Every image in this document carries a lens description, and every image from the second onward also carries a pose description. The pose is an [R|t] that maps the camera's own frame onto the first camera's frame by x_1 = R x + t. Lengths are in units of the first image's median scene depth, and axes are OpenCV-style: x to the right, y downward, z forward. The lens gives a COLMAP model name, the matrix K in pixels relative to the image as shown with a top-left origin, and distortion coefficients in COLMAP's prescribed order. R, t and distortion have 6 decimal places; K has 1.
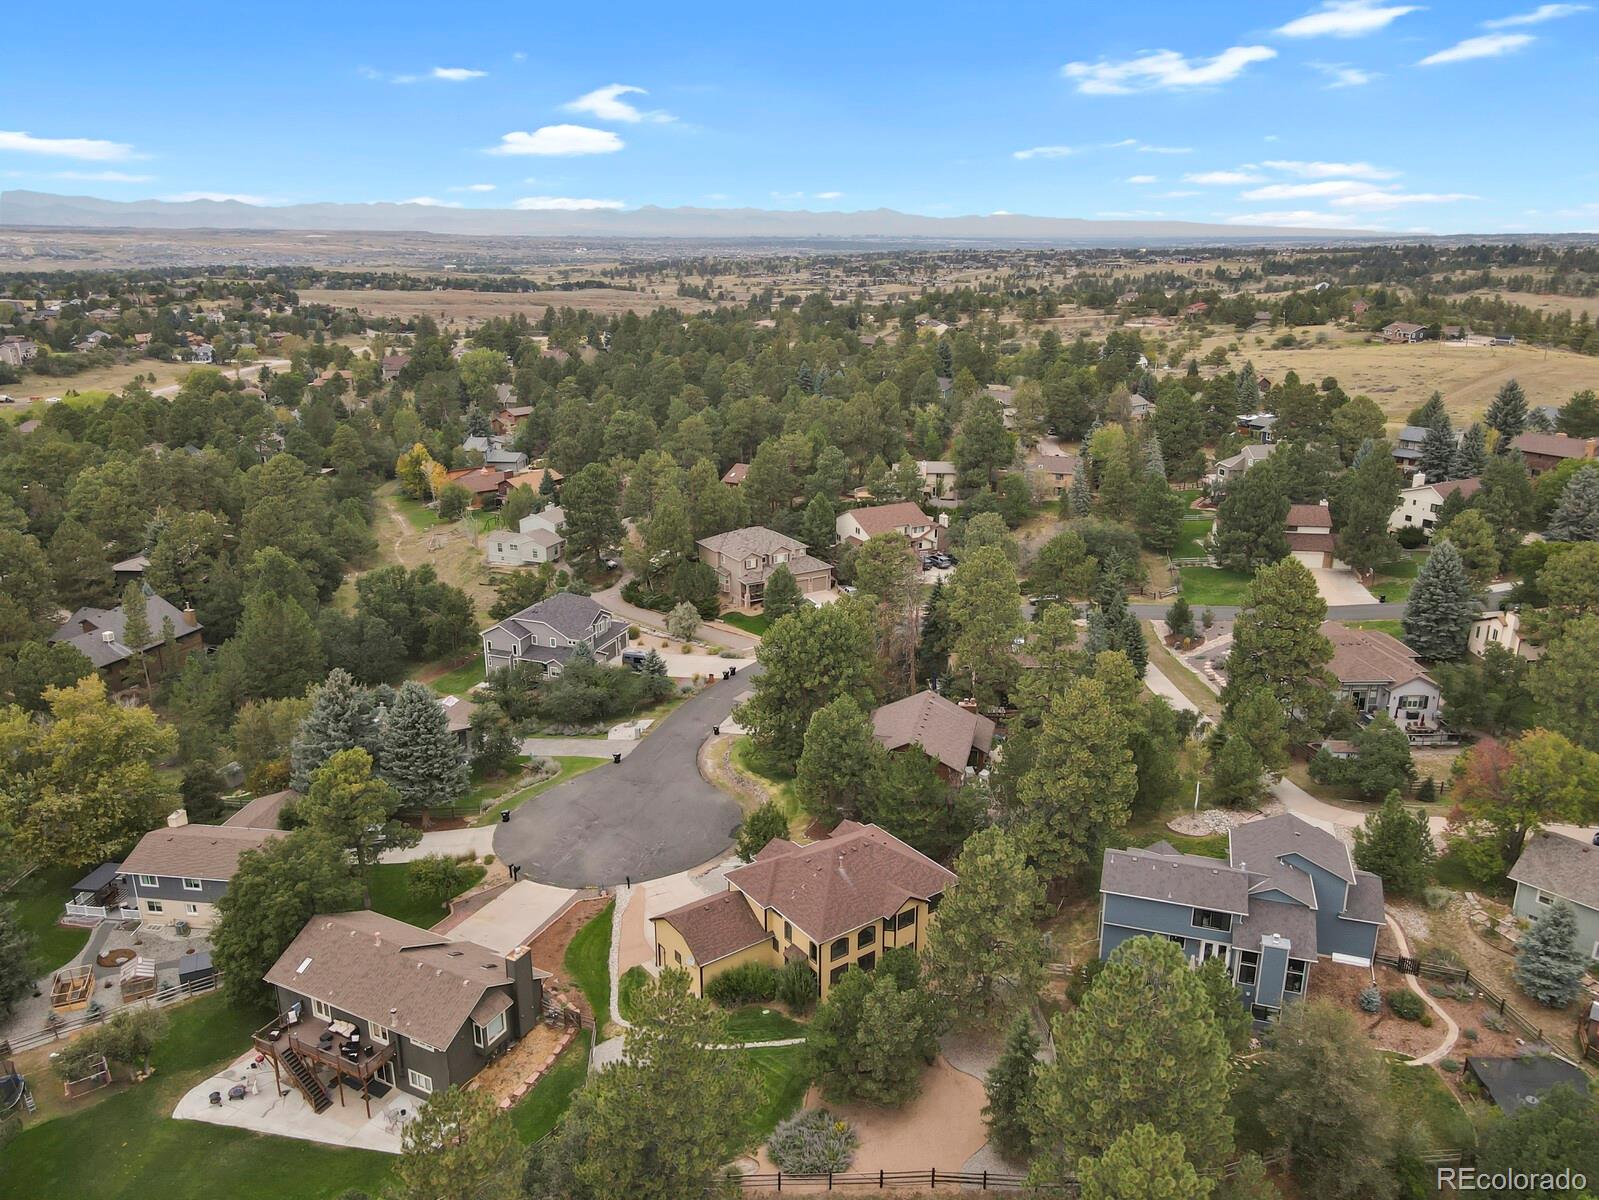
lens RADIAL K [[1181.8, 0, 804.3], [0, 1181.8, 598.5], [0, 0, 1]] dist [0.003726, 0.021833]
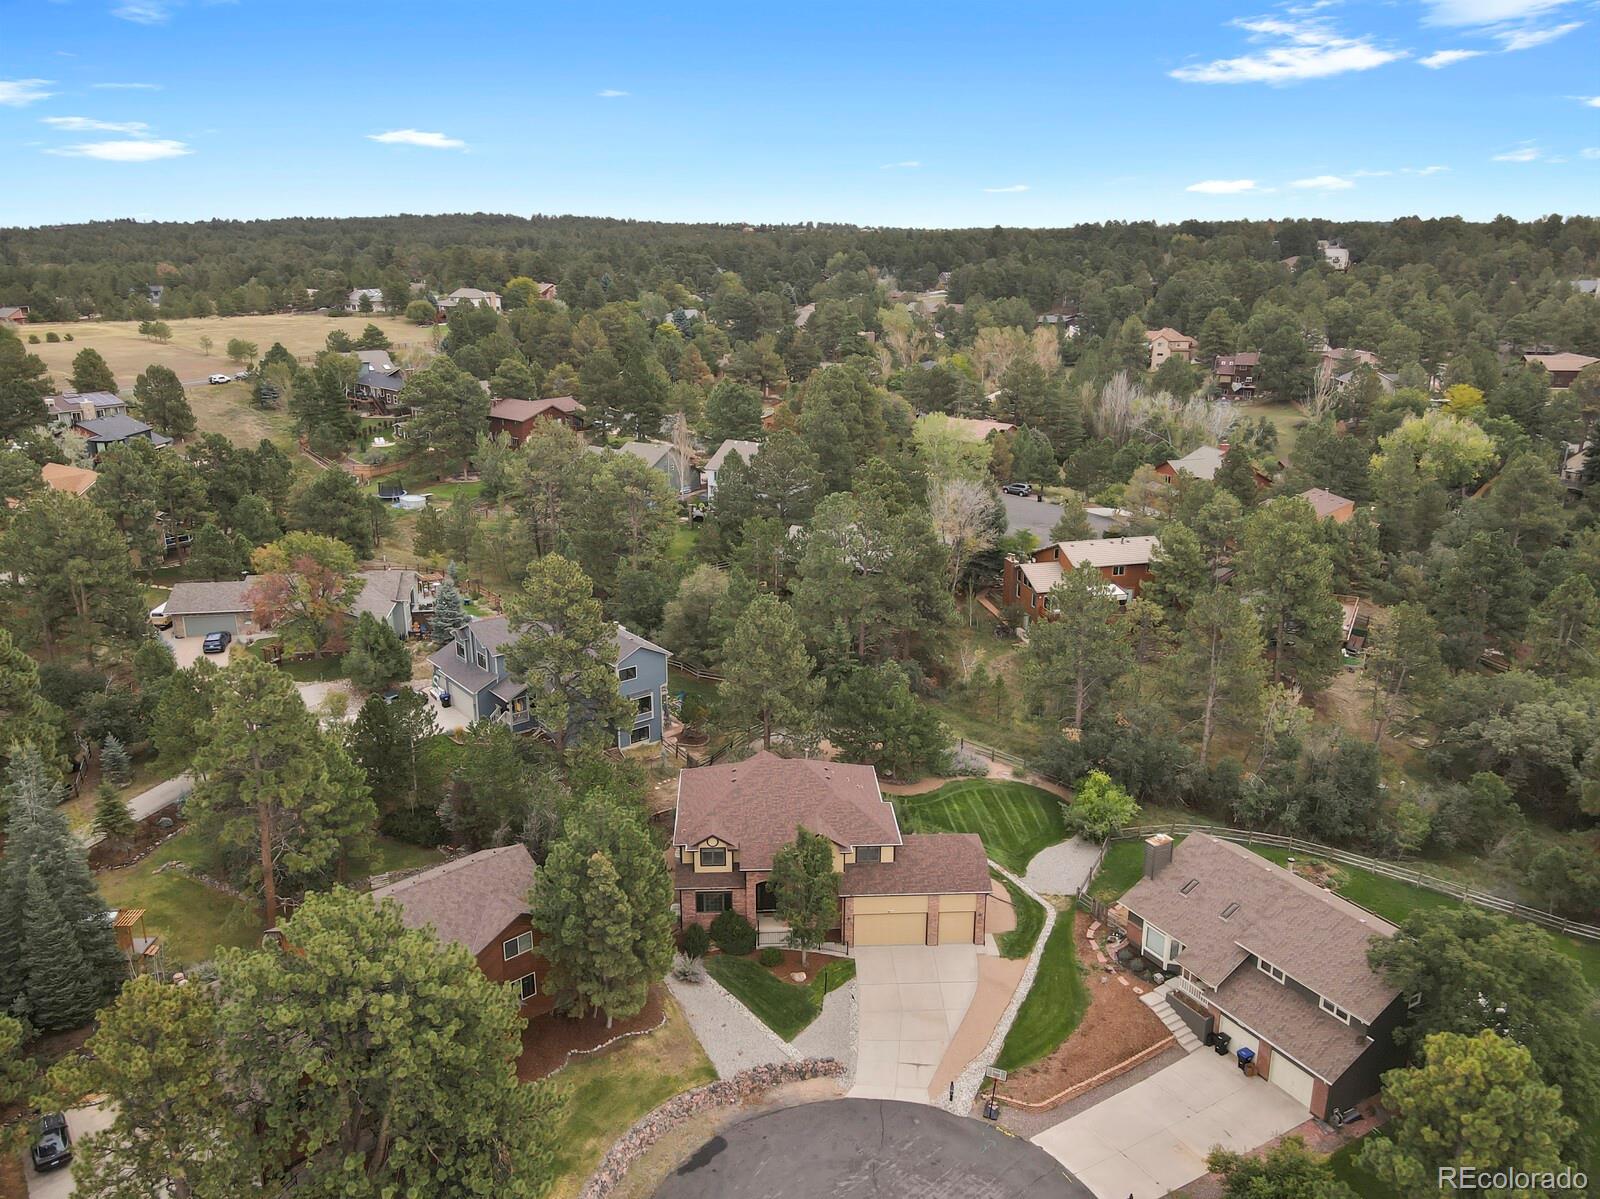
lens RADIAL K [[1182.6, 0, 800.3], [0, 1182.6, 600.6], [0, 0, 1]] dist [0.003726, 0.021833]
pose [[-0.837637, -0.153670, 0.524166, -0.428812], [0.157678, 0.850736, 0.501385, -0.345338], [-0.522974, 0.502628, -0.688377, 1.564641]]
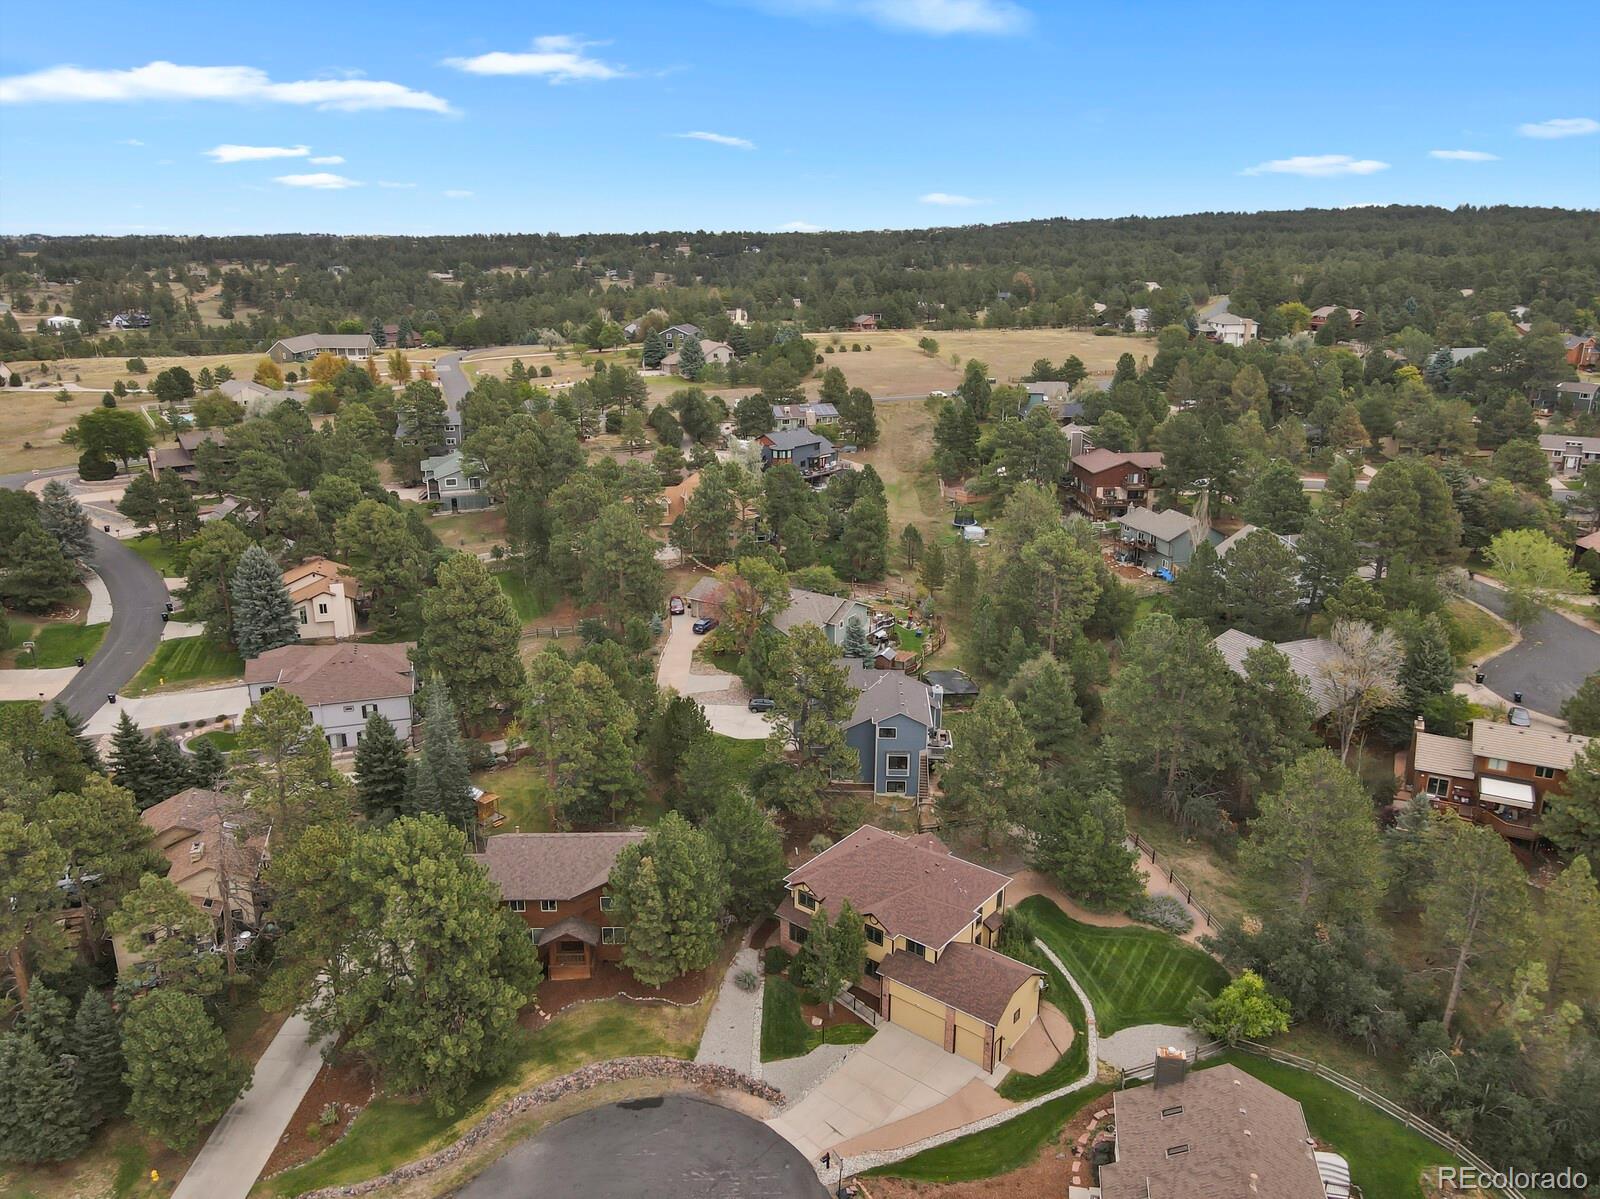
lens RADIAL K [[1182.6, 0, 789.8], [0, 1182.6, 594.2], [0, 0, 1]] dist [0.003726, 0.021833]
pose [[-0.258666, -0.280094, 0.924467, -0.826047], [0.274979, 0.896091, 0.348436, -0.369846], [-0.926001, 0.344338, -0.154768, 1.186655]]
